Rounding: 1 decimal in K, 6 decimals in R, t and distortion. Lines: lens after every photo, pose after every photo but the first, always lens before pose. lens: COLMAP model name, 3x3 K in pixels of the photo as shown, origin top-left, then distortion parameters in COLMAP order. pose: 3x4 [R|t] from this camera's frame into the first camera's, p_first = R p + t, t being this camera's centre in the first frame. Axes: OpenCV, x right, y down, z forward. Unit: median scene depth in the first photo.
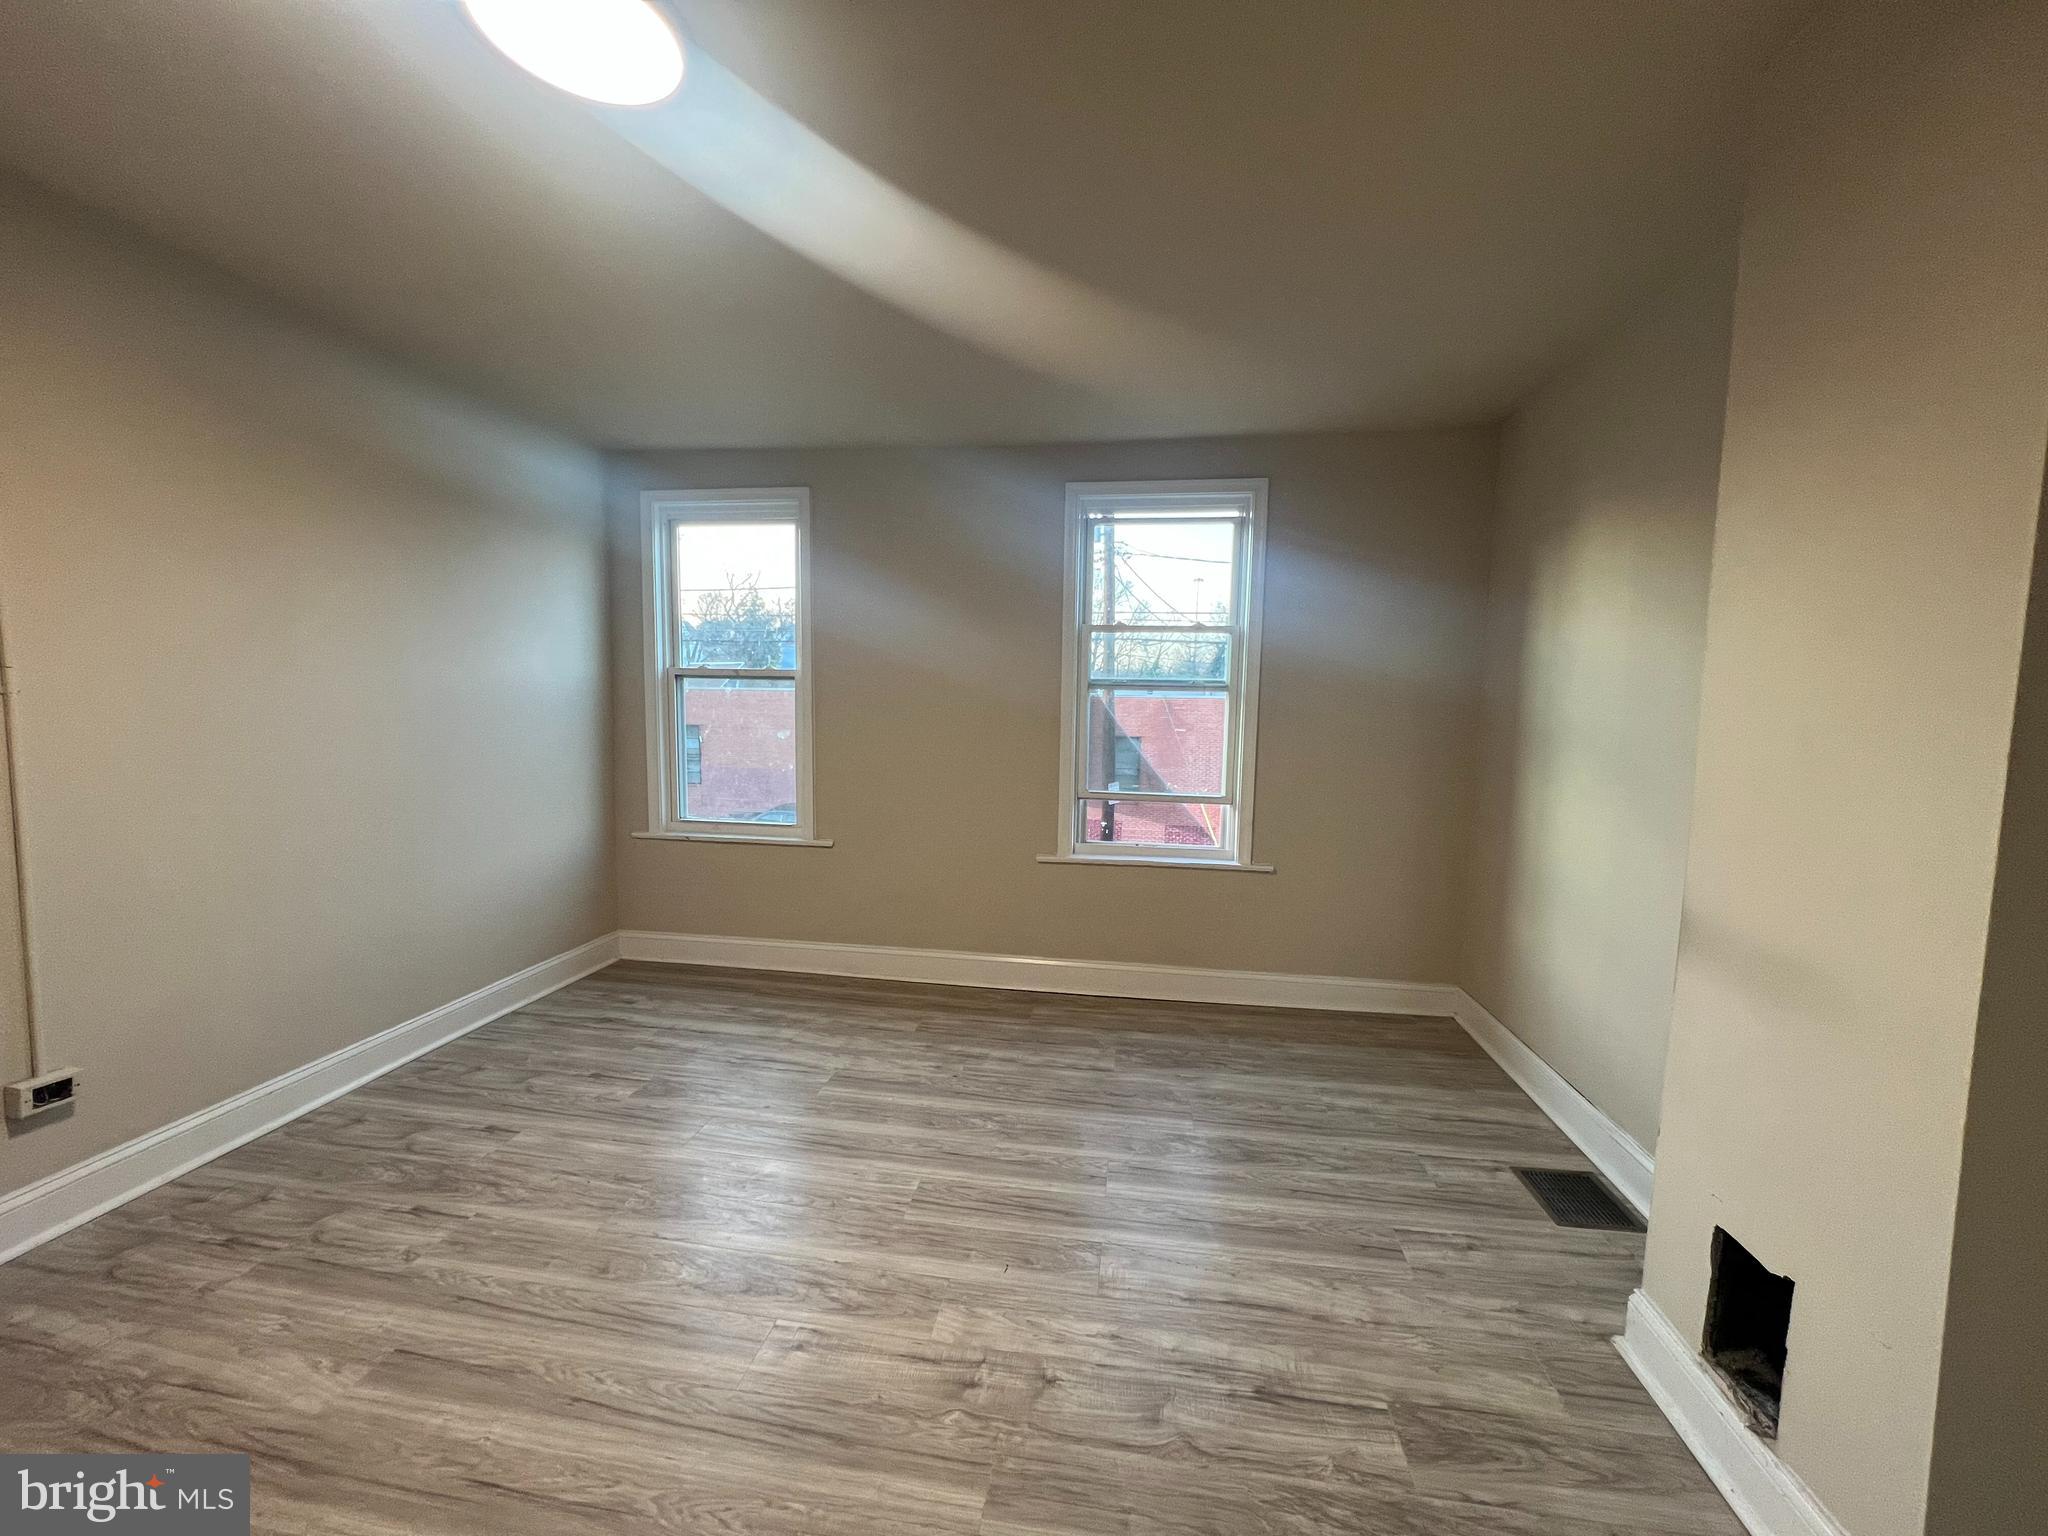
lens RADIAL K [[818.0, 0, 1016.8], [0, 818.0, 765.3], [0, 0, 1]] dist [-0.000870, 0.000317]
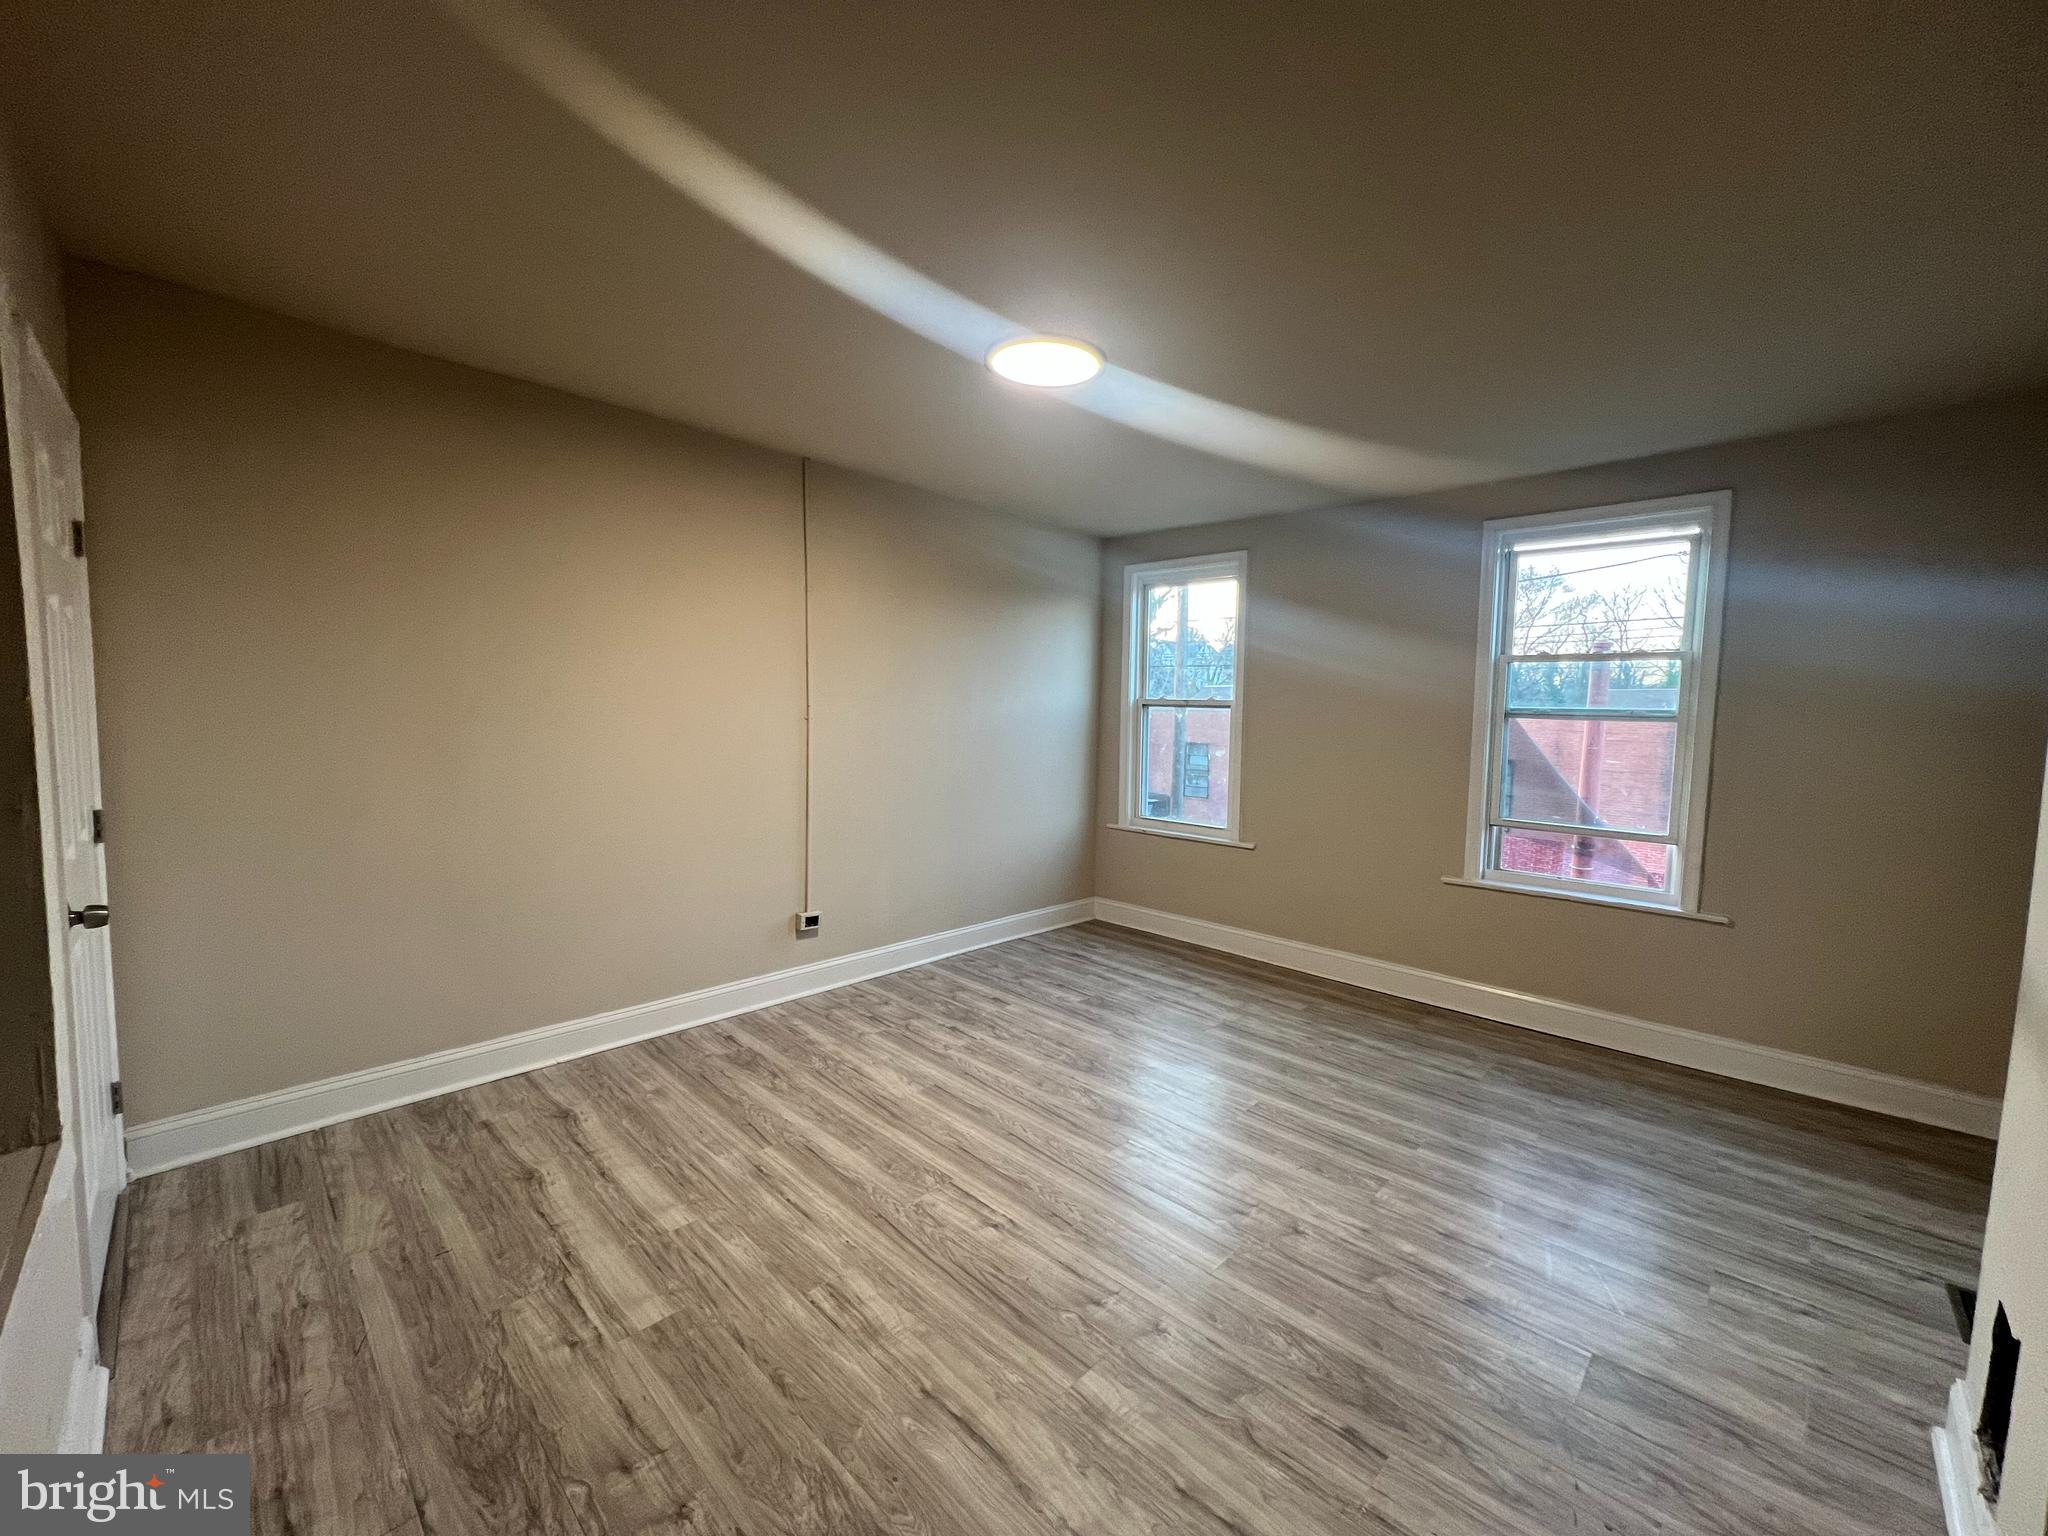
lens RADIAL K [[818.0, 0, 1019.8], [0, 818.0, 767.5], [0, 0, 1]] dist [-0.000870, 0.000317]
pose [[0.819482, 0.042679, -0.571513, 0.222065], [-0.055107, 0.998470, -0.004455, 0.007387], [0.570449, 0.035145, 0.820581, -0.223496]]
